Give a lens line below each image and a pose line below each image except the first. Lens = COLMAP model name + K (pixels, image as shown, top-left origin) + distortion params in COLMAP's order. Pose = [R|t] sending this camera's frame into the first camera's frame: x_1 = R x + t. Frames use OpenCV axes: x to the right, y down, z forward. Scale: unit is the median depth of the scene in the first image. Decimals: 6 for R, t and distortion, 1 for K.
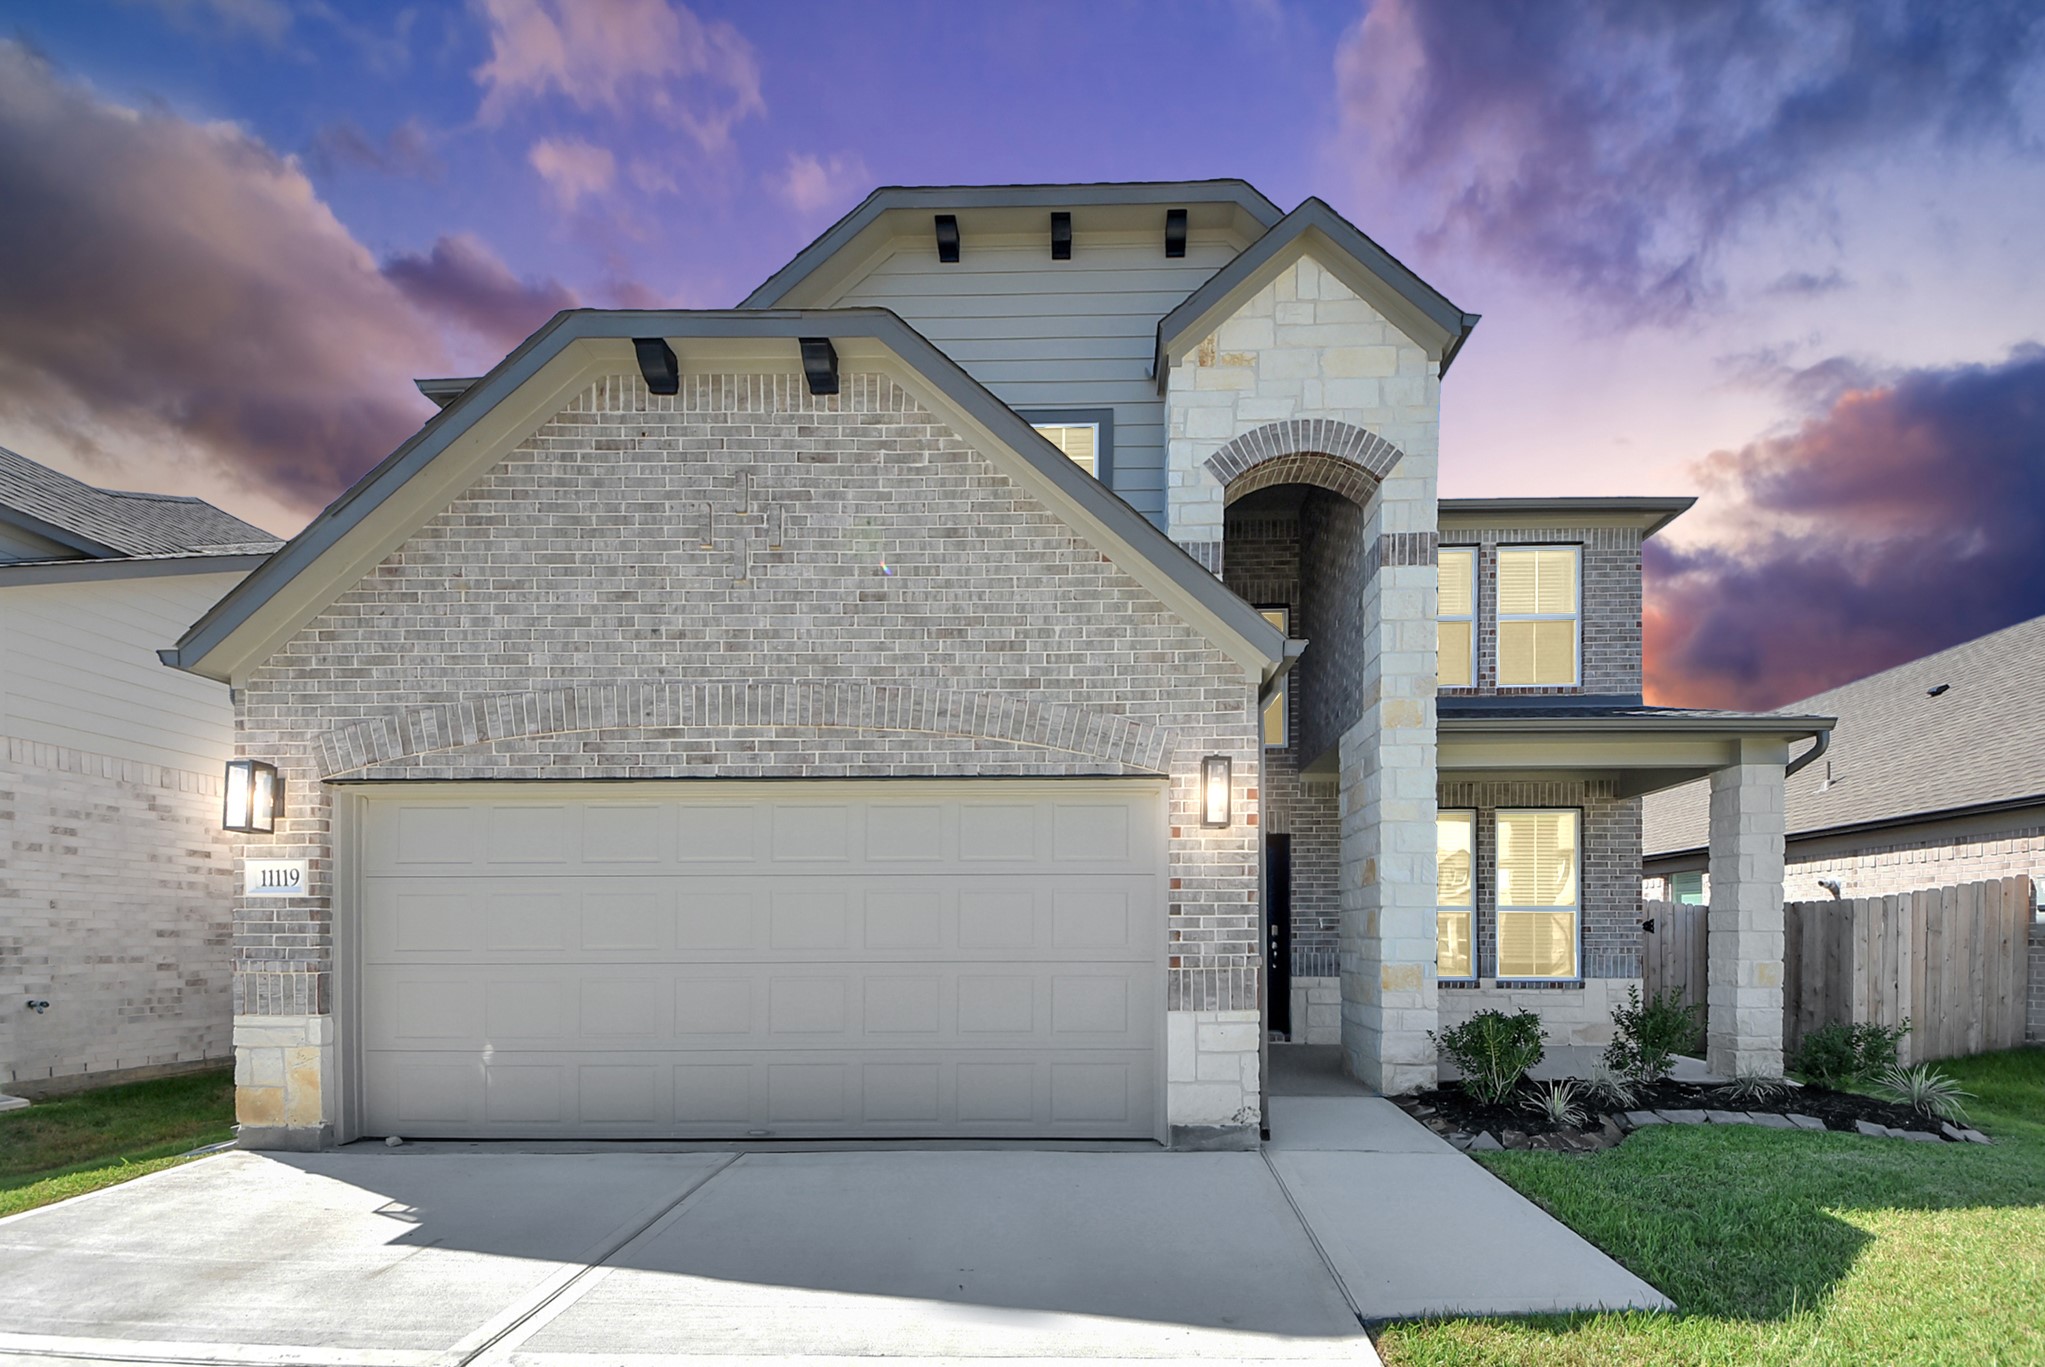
lens RADIAL K [[782.4, 0, 1016.7], [0, 782.4, 764.3], [0, 0, 1]] dist [0.015300, -0.008108]
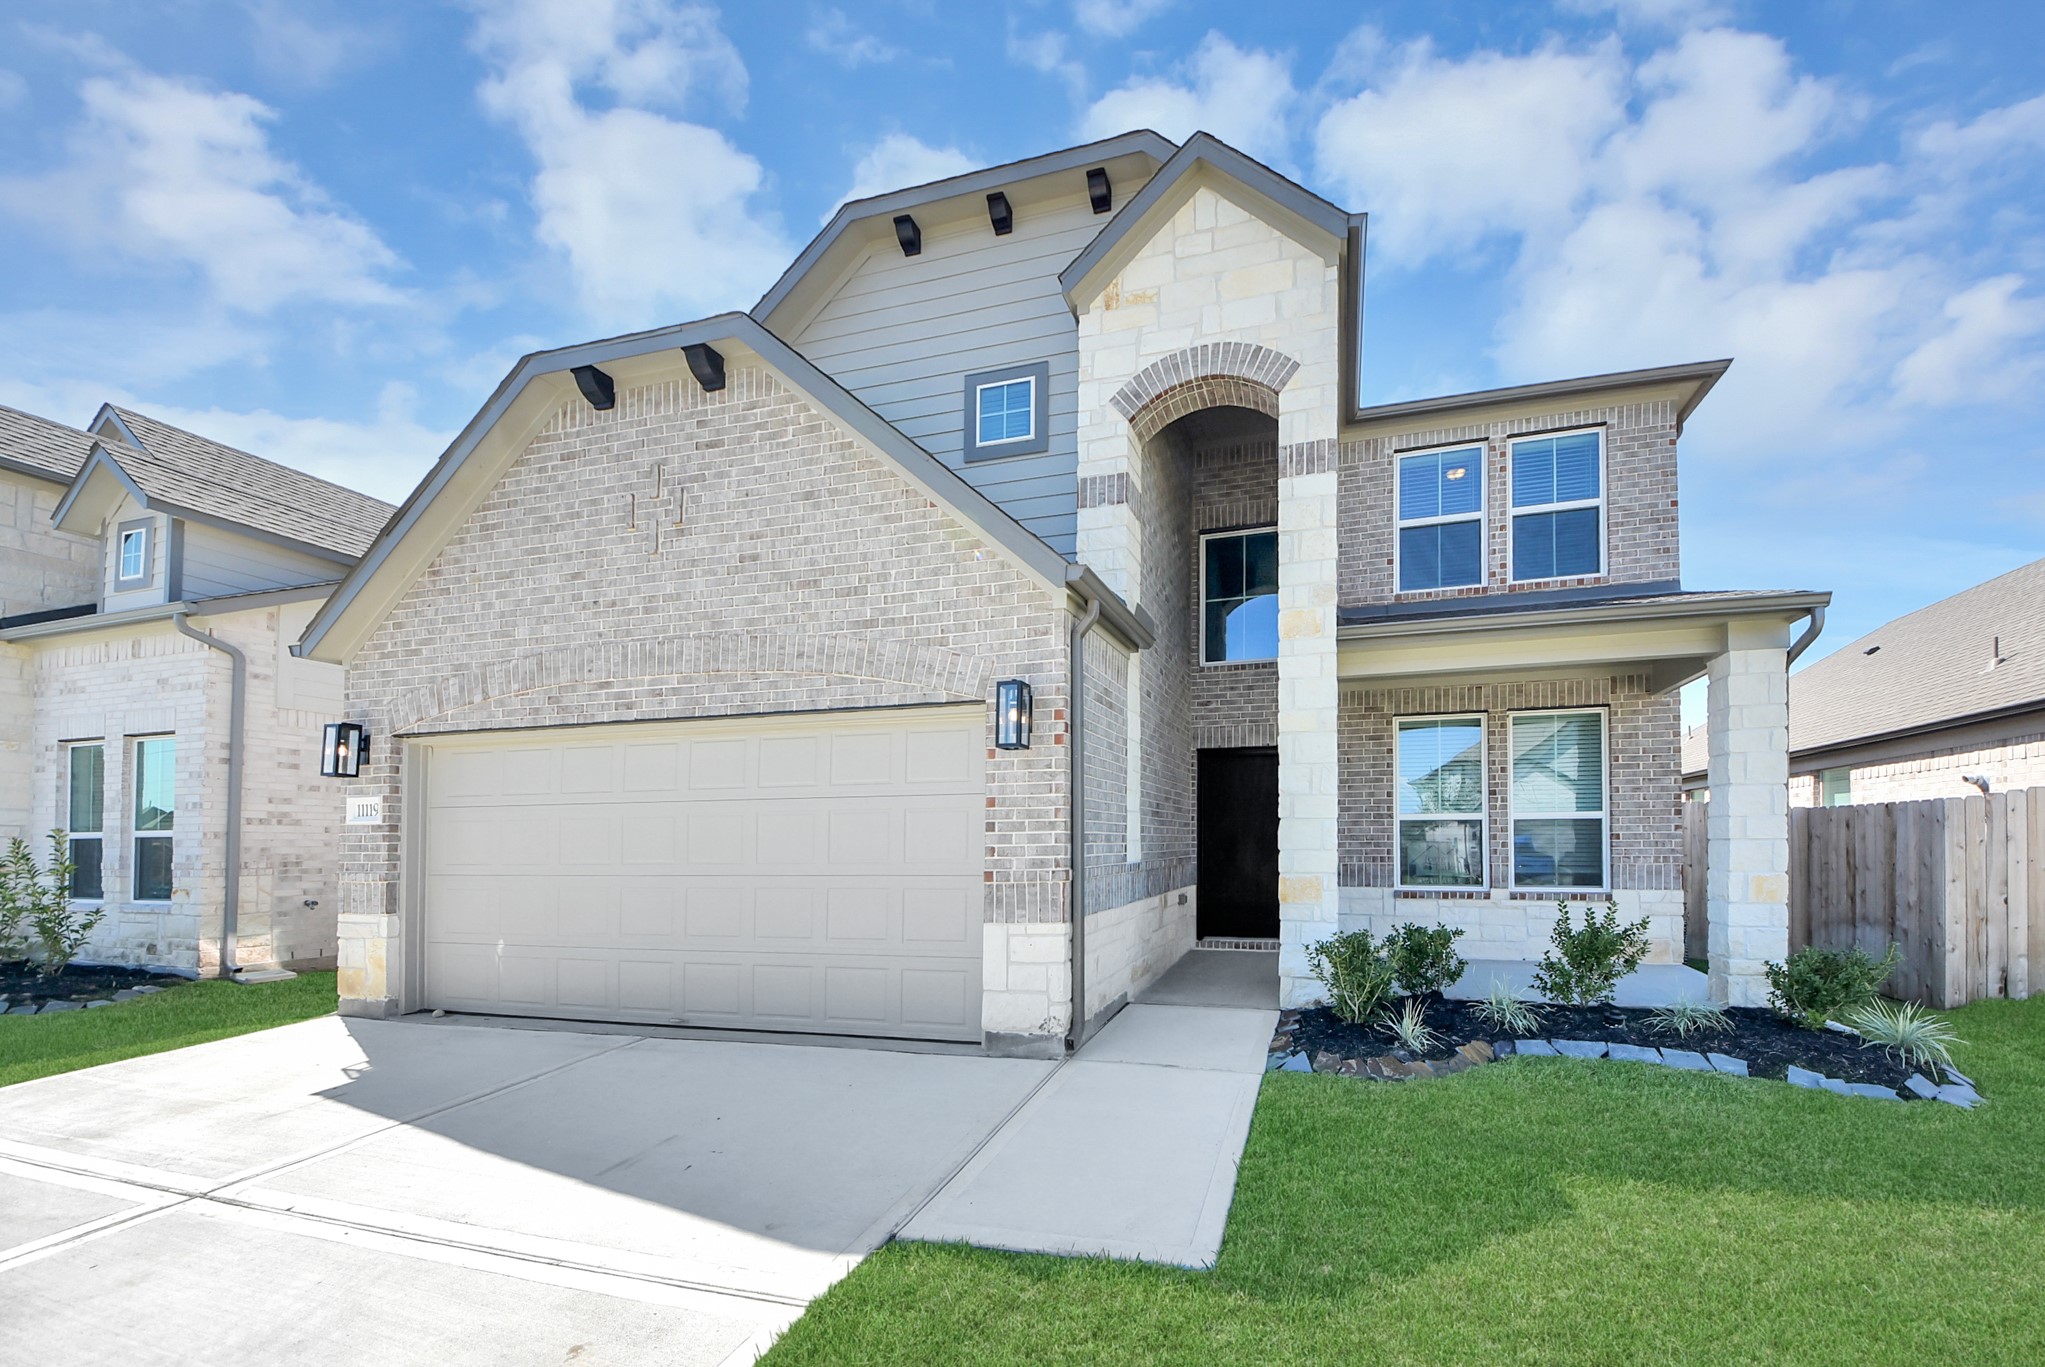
lens RADIAL K [[705.0, 0, 1022.5], [0, 705.0, 683.5], [0, 0, 1]] dist [0.001025, 0.000040]
pose [[0.975969, -0.054462, -0.210993, 0.408956], [0.051793, 0.998493, -0.018159, 0.009927], [0.211664, 0.006794, 0.977319, 0.069158]]
